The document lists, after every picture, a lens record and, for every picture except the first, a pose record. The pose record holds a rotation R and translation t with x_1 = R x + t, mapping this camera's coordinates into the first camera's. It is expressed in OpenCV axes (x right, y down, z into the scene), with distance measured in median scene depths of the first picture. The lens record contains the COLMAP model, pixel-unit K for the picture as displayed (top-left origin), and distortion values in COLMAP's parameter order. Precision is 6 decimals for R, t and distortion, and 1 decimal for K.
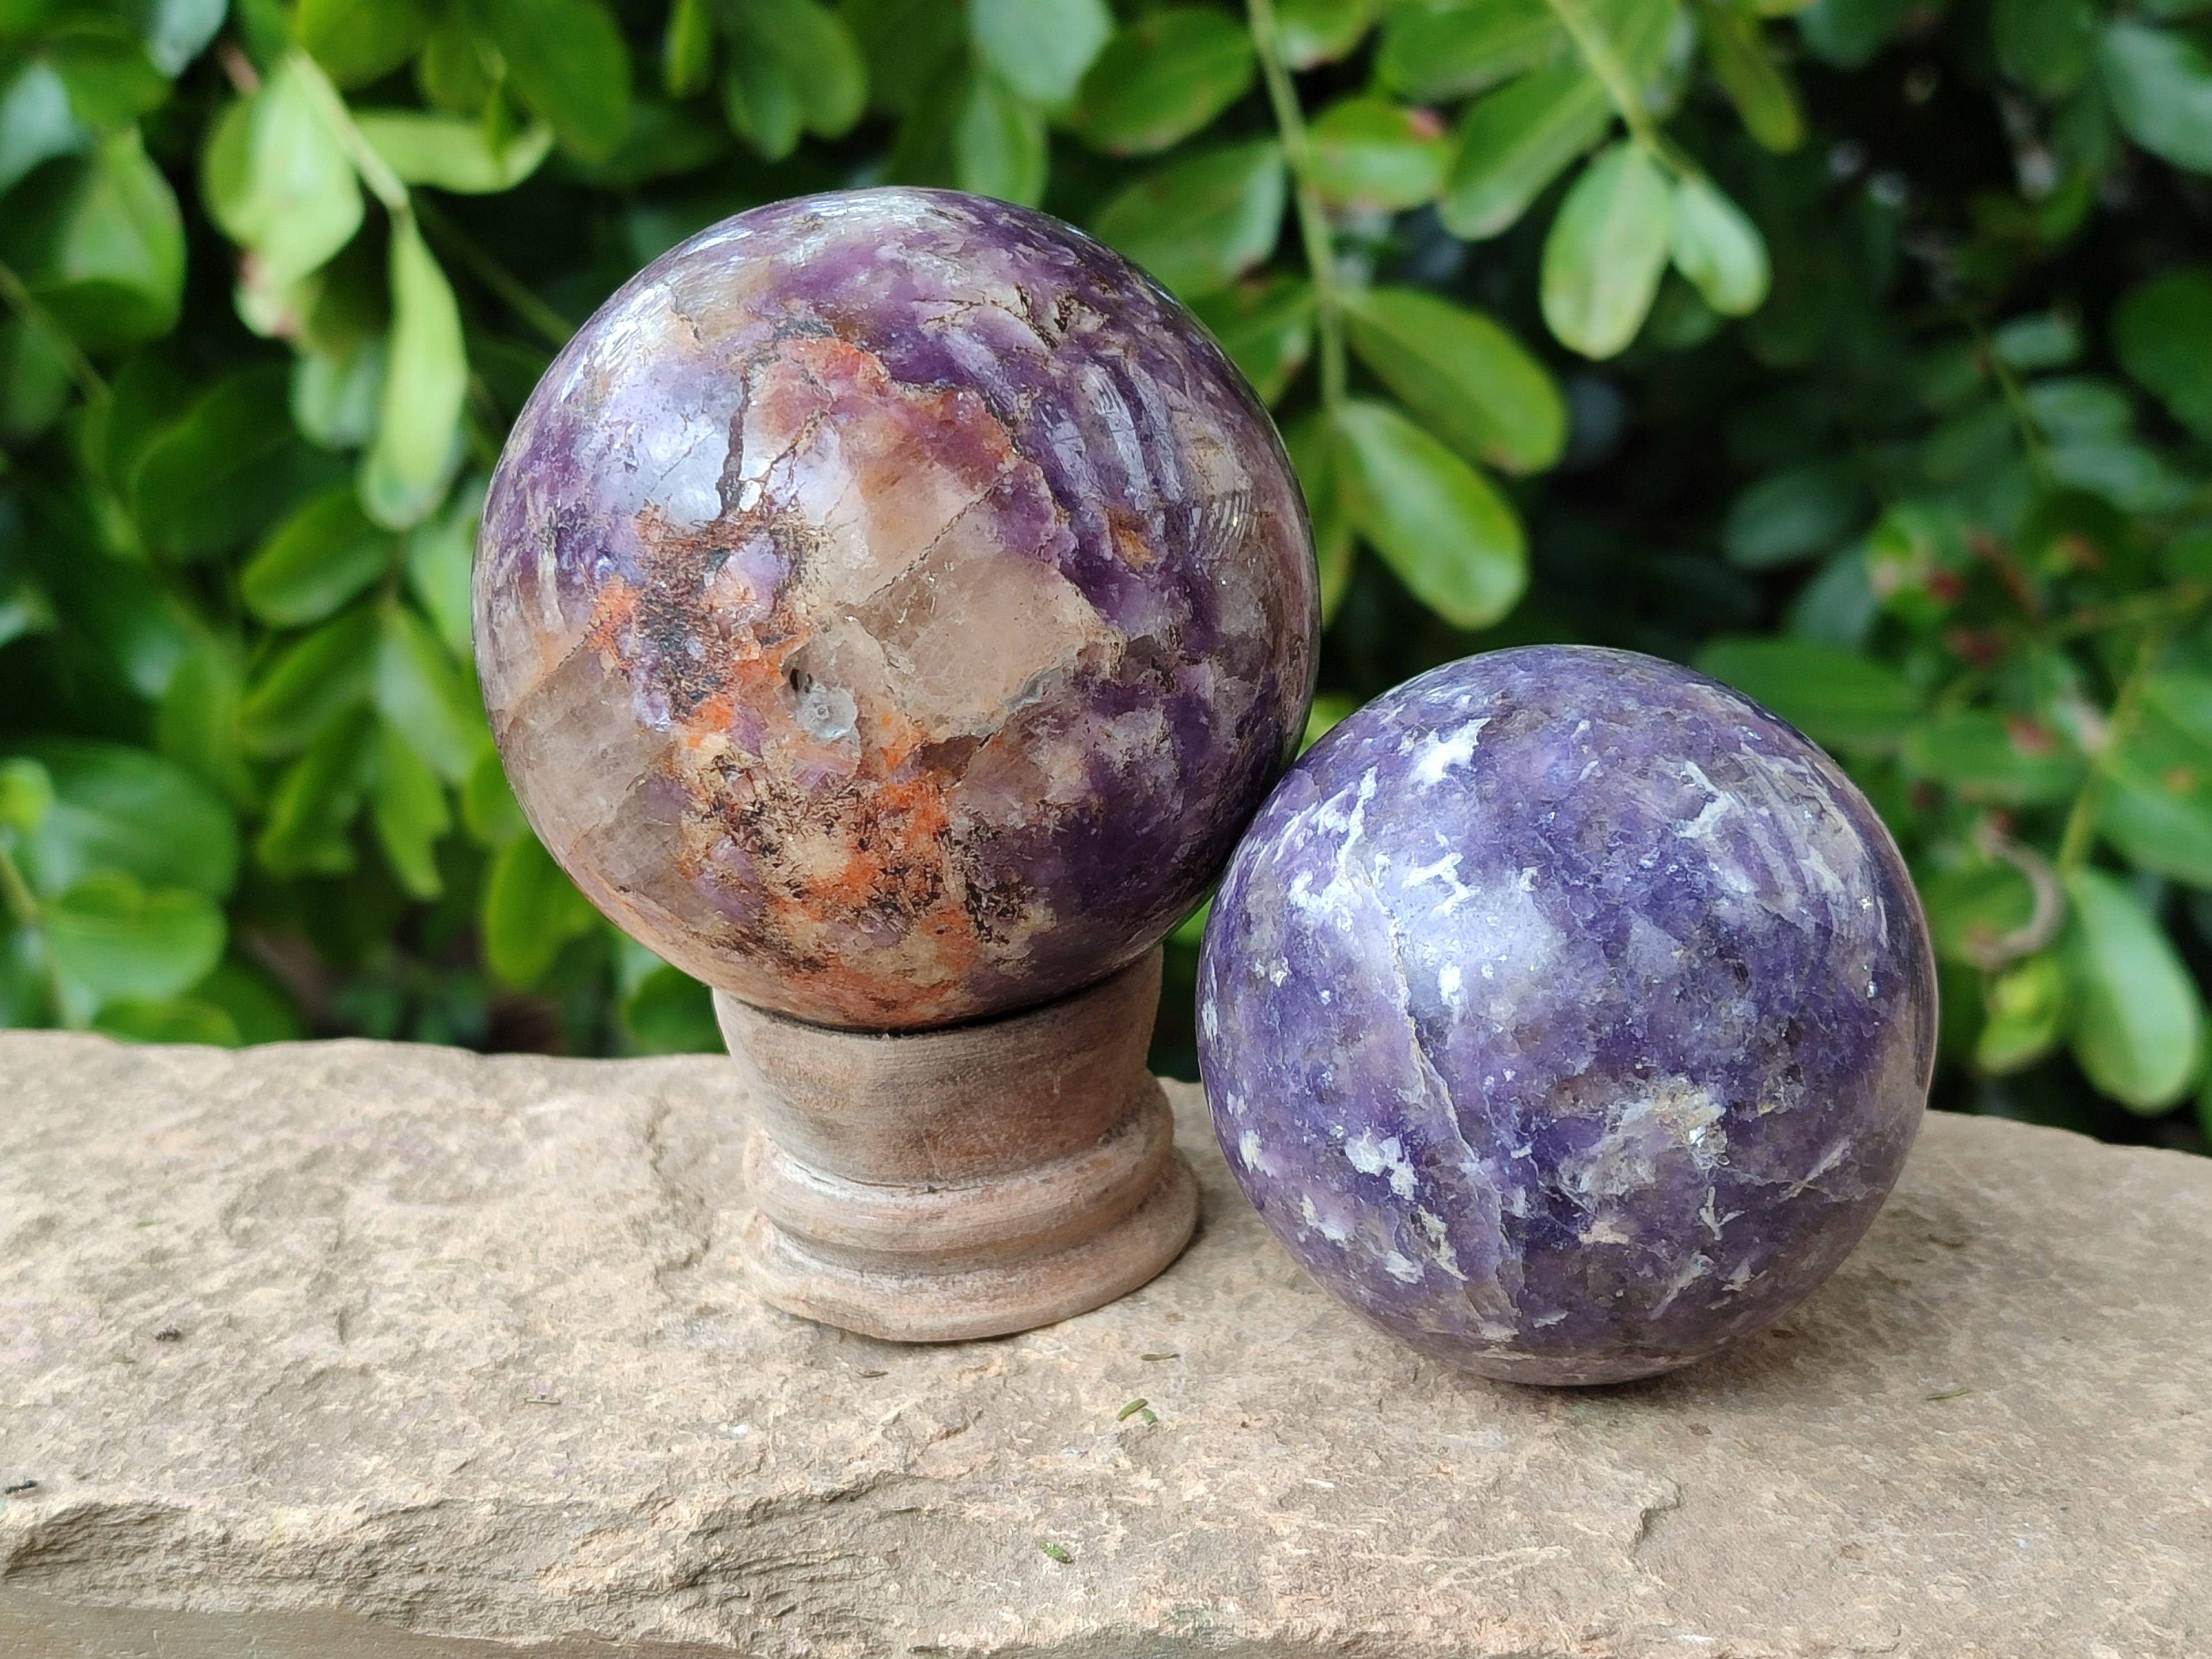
lens RADIAL K [[3419.8, 0, 1105.0], [0, 3419.8, 838.1], [0, 0, 1]] dist [0.262004, 0.000000]
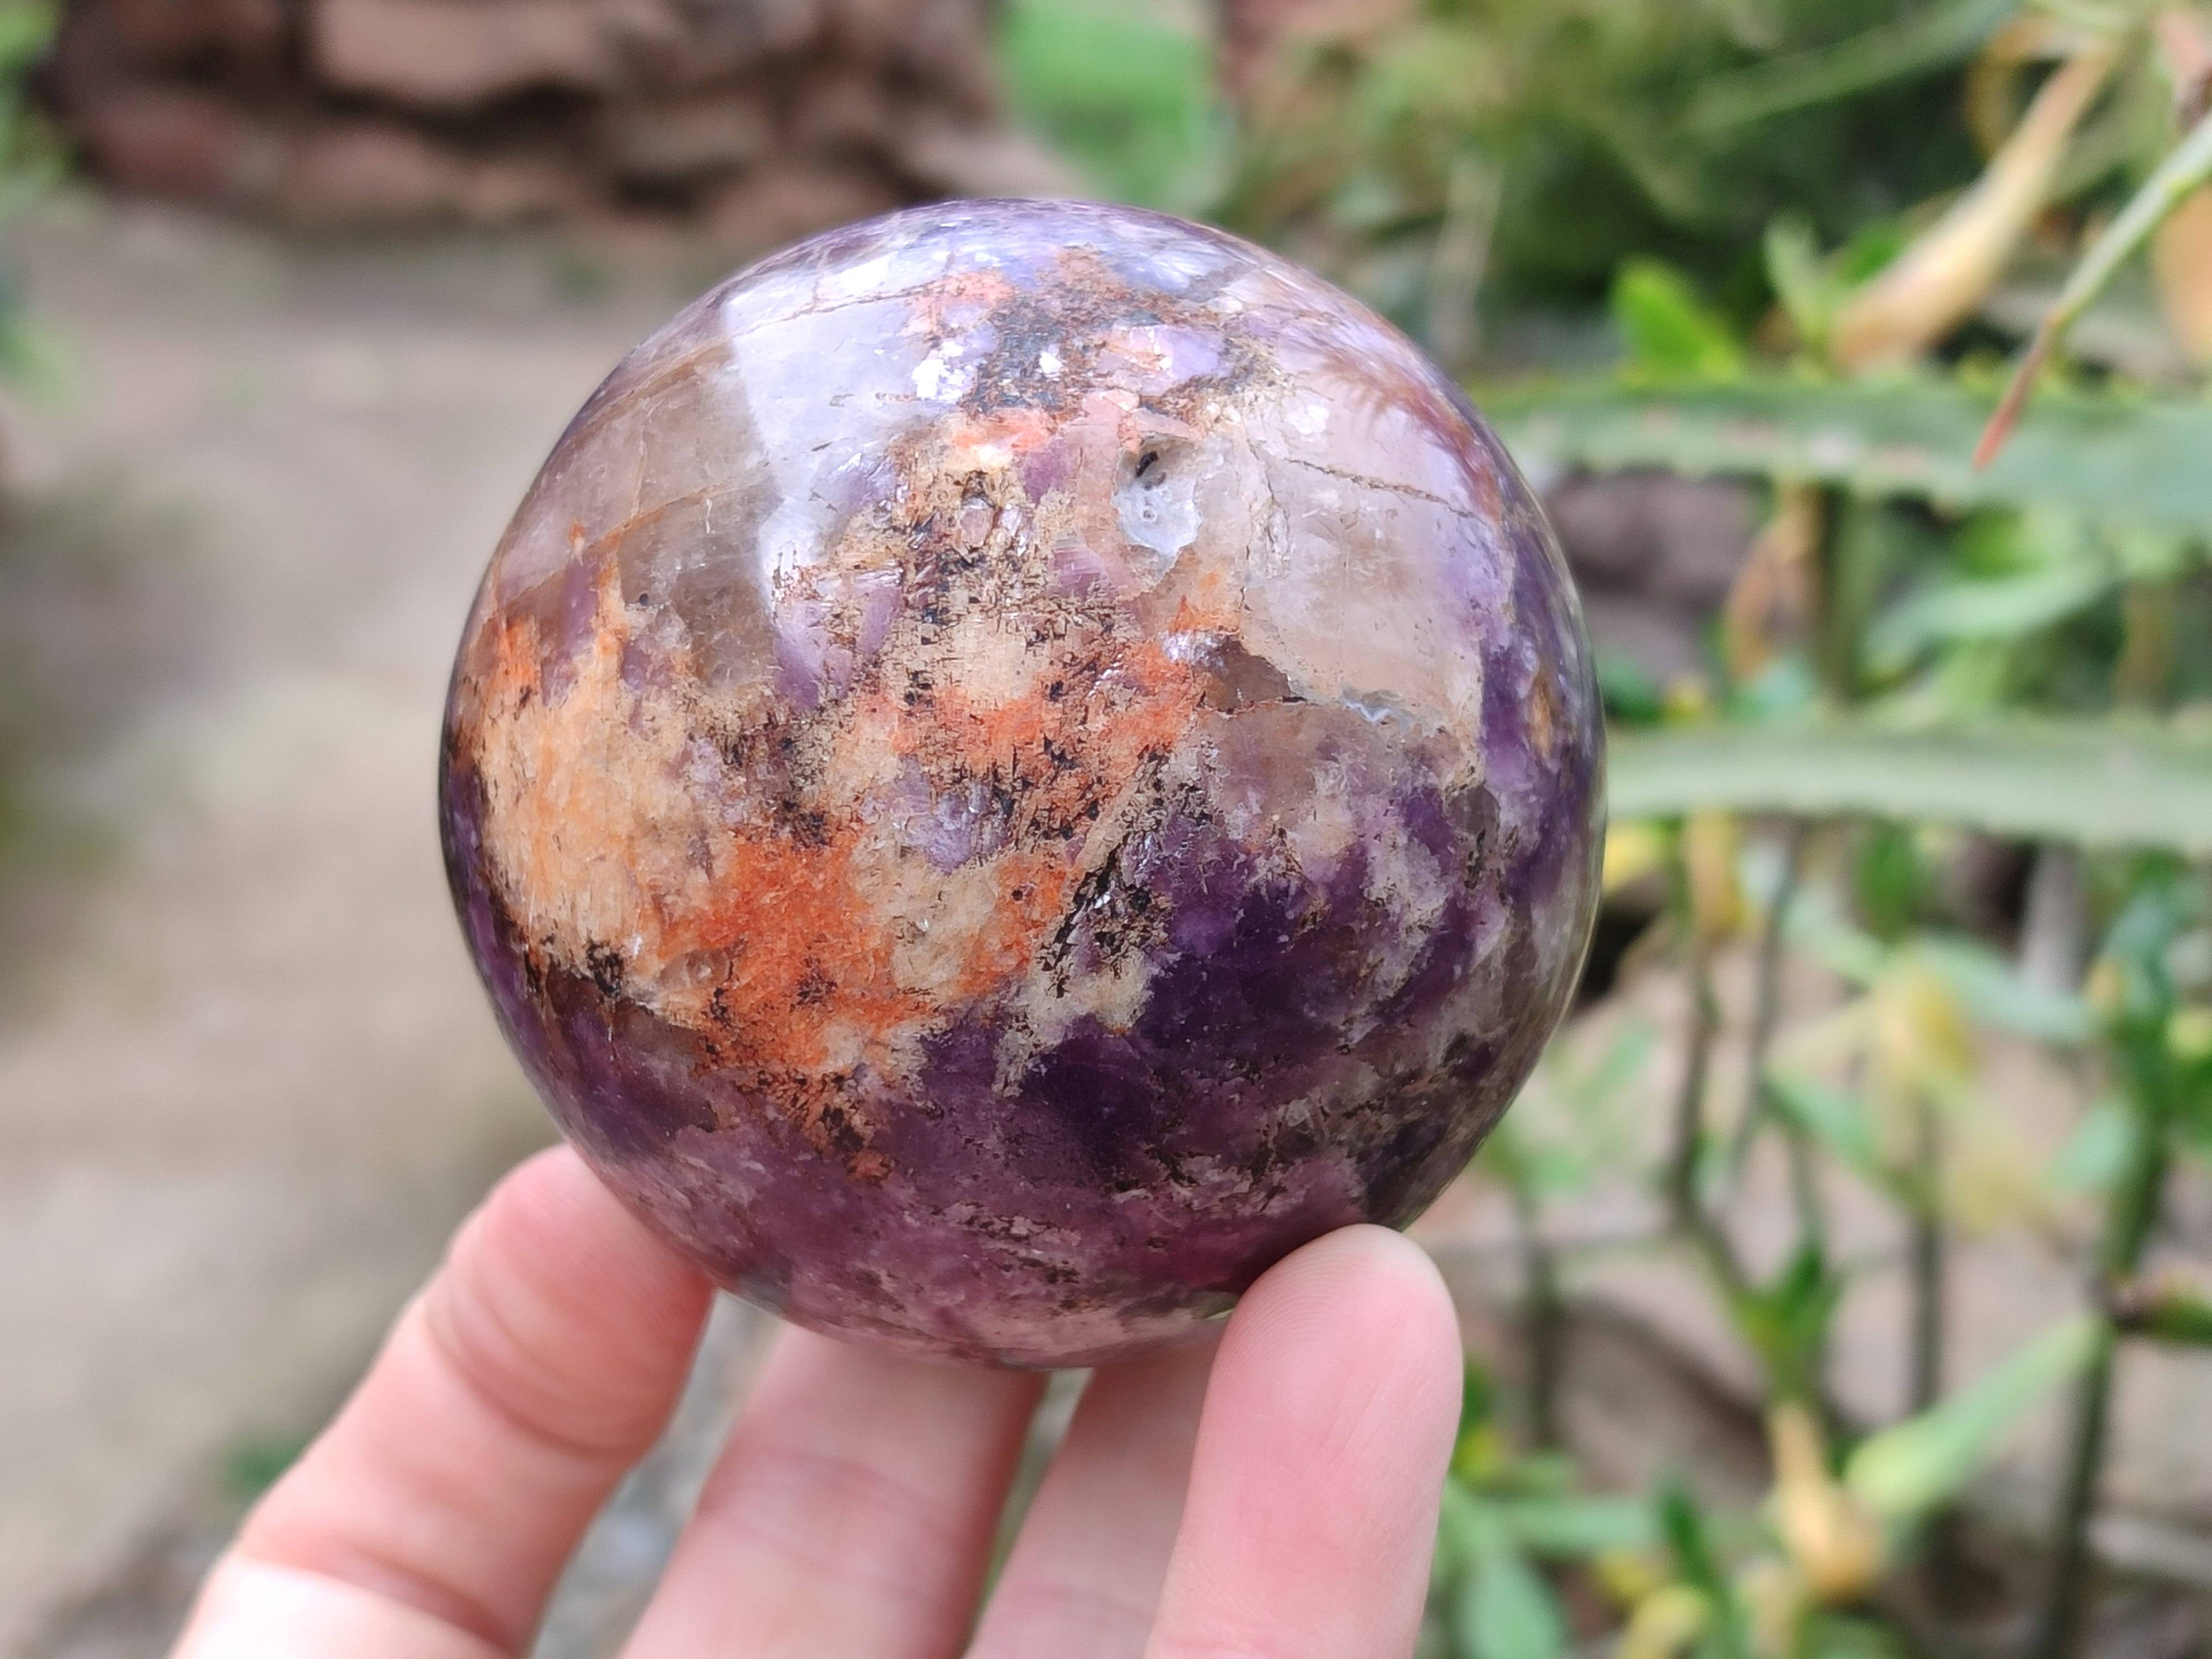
lens RADIAL K [[3419.8, 0, 1104.3], [0, 3419.8, 827.9], [0, 0, 1]] dist [0.262004, 0.000000]
pose [[0.742192, 0.670176, -0.003876, -0.042726], [-0.503136, 0.553363, -0.663810, 0.464035], [-0.442725, 0.494625, 0.747891, 0.501196]]
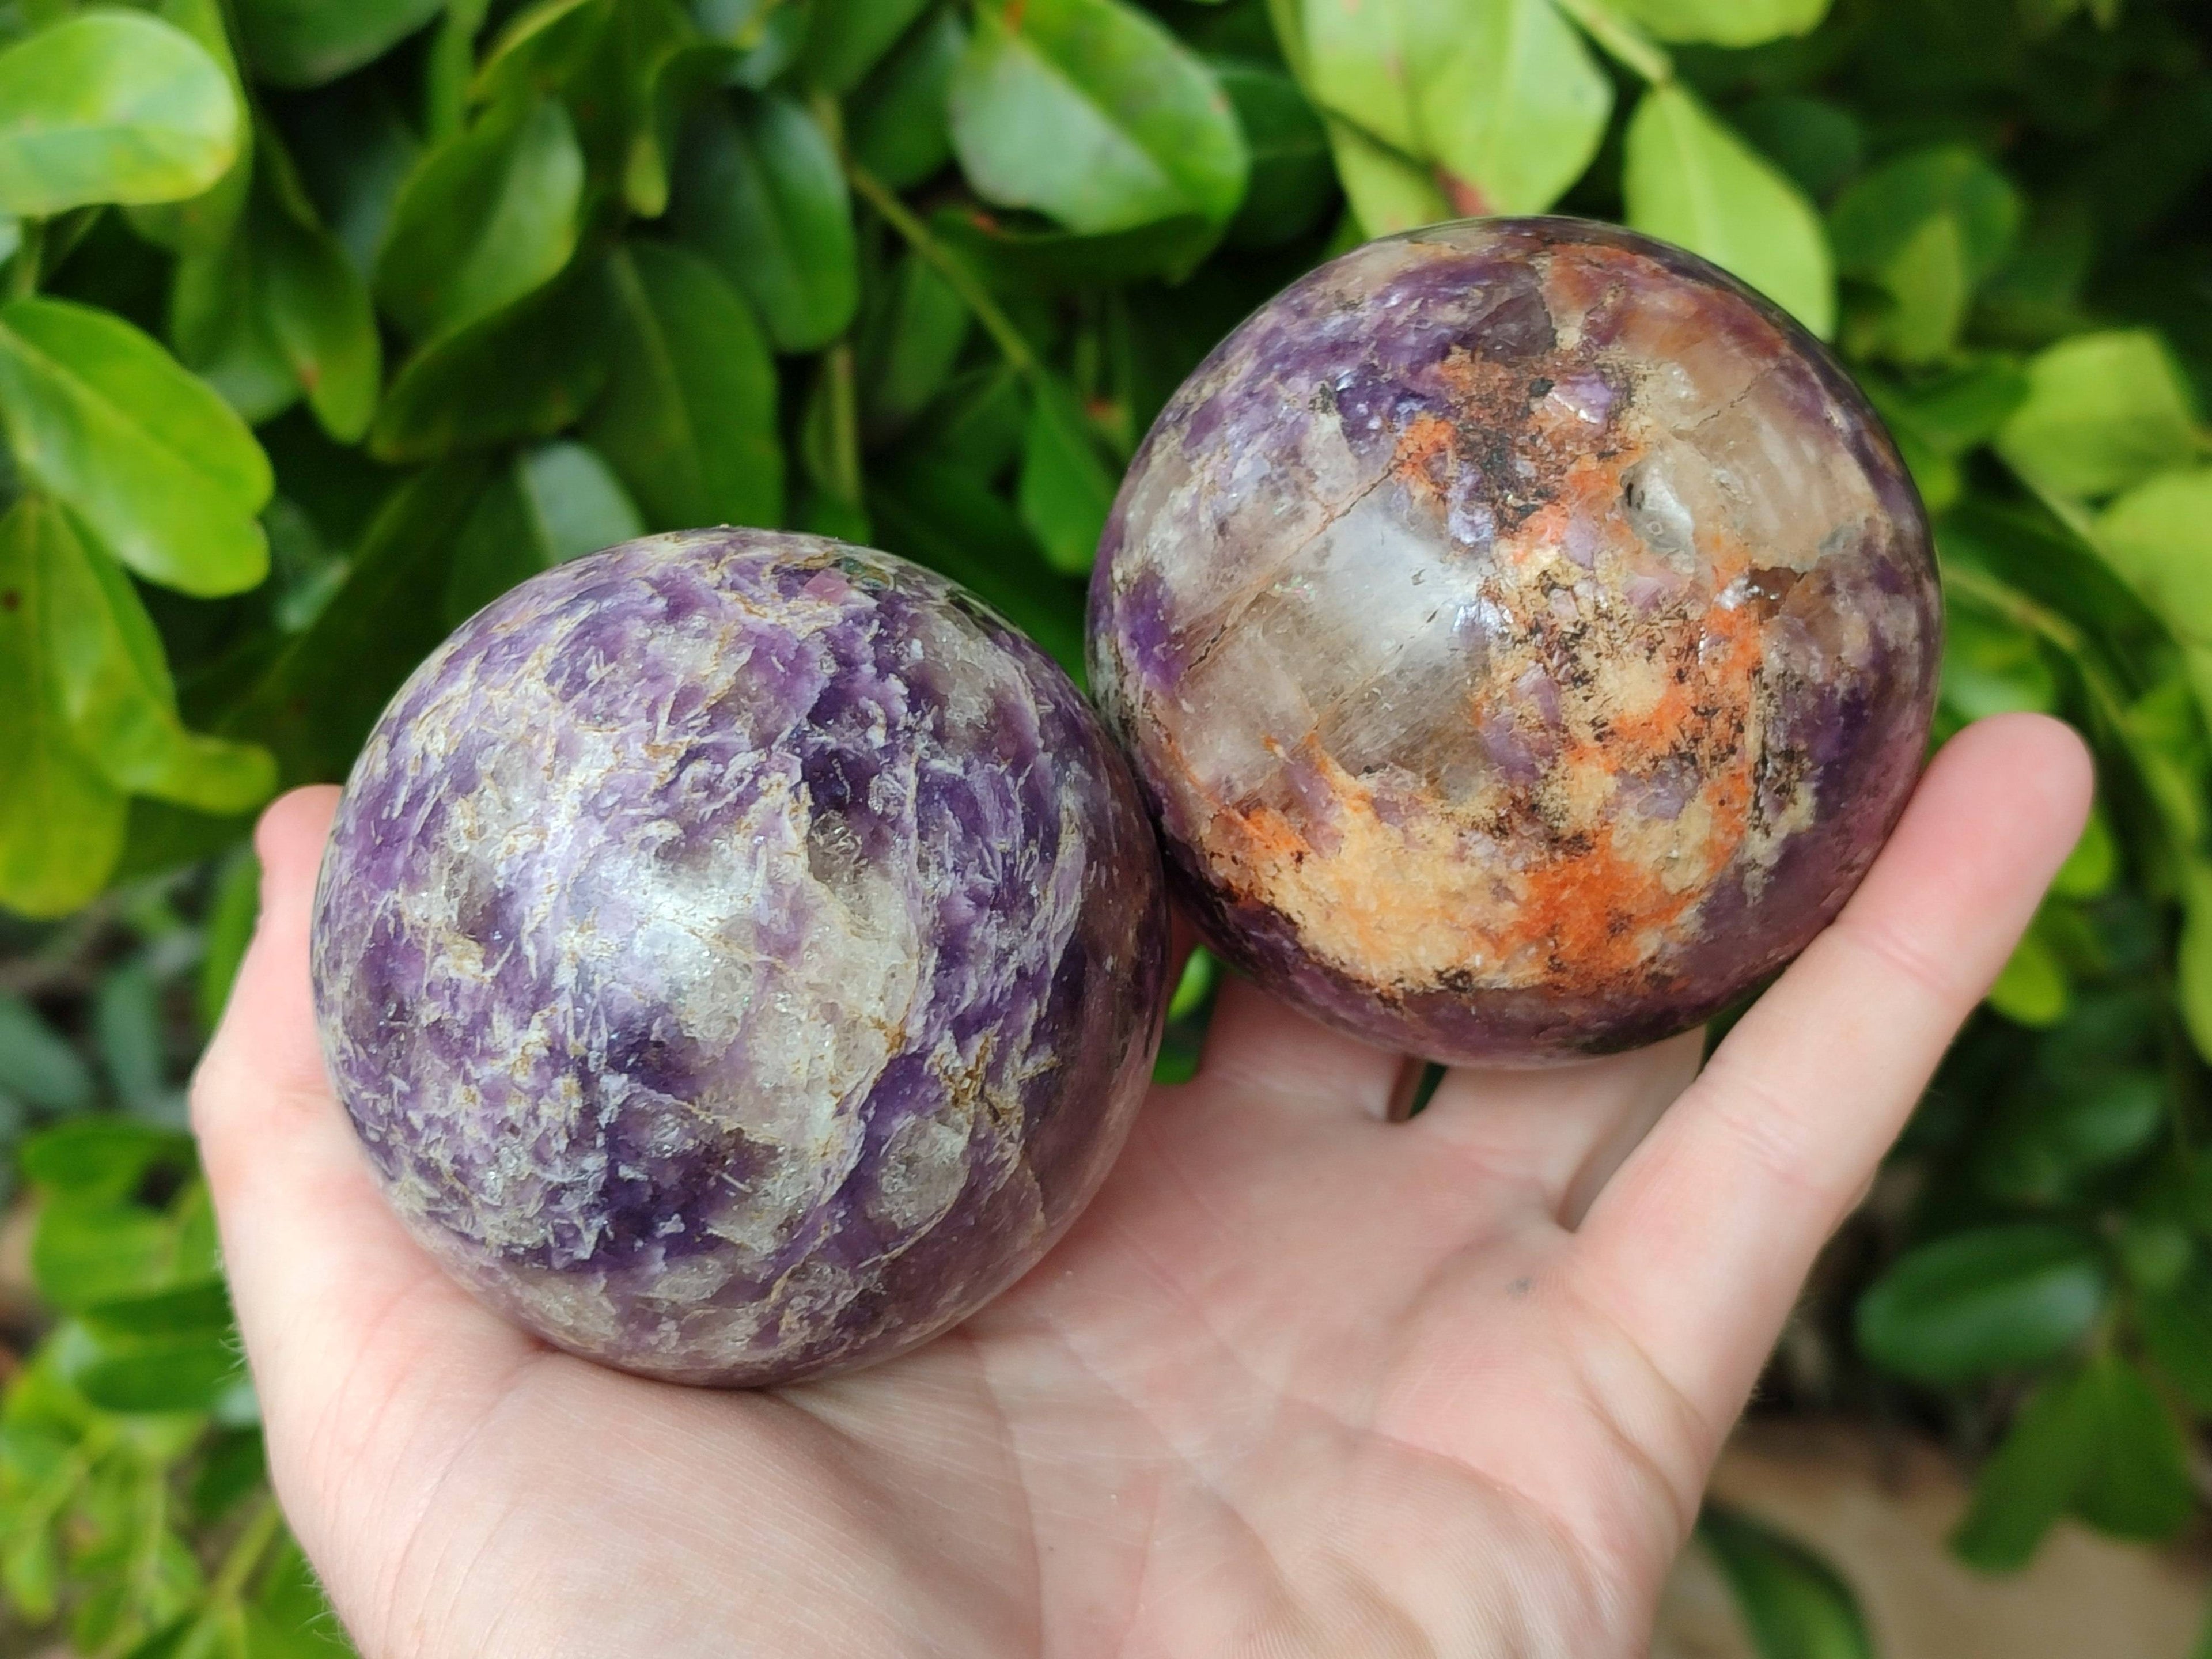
lens RADIAL K [[3419.8, 0, 1103.0], [0, 3419.8, 825.5], [0, 0, 1]] dist [0.262004, 0.000000]
pose [[0.948214, 0.100195, 0.301415, -0.518067], [0.053821, 0.884540, -0.463349, 0.485447], [-0.313039, 0.455576, 0.833341, 0.254248]]
